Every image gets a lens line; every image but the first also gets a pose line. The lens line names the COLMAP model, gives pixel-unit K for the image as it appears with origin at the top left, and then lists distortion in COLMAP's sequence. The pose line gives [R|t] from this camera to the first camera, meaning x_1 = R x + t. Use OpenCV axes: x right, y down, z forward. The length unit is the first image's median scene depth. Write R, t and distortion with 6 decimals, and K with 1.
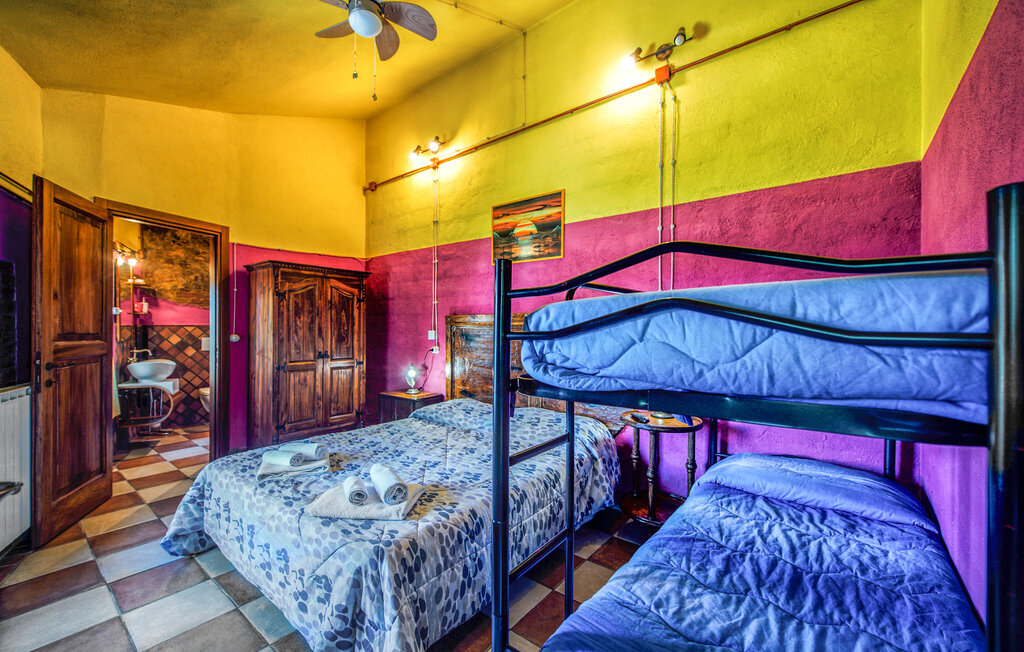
lens RADIAL K [[410.8, 0, 494.8], [0, 410.8, 325.1], [0, 0, 1]] dist [-0.000292, -0.000112]
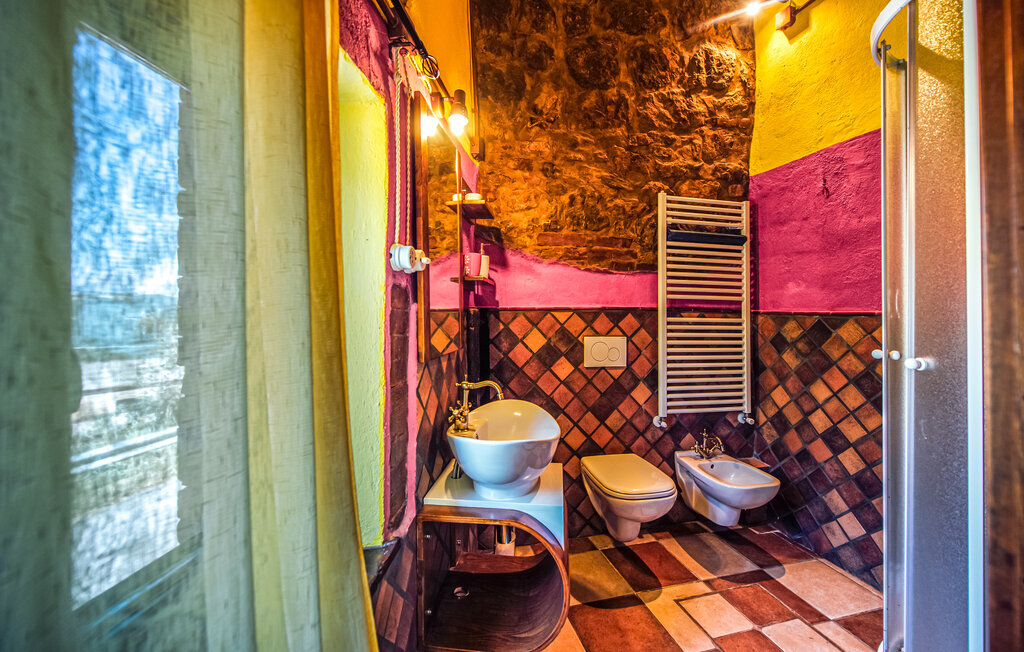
lens RADIAL K [[443.7, 0, 512.9], [0, 443.7, 303.9], [0, 0, 1]] dist [-0.000178, -0.000012]
pose [[0.809834, -0.008744, -0.586593, -0.536520], [0.005478, 0.999958, -0.007343, -0.001142], [0.586633, 0.002734, 0.809848, 0.620643]]
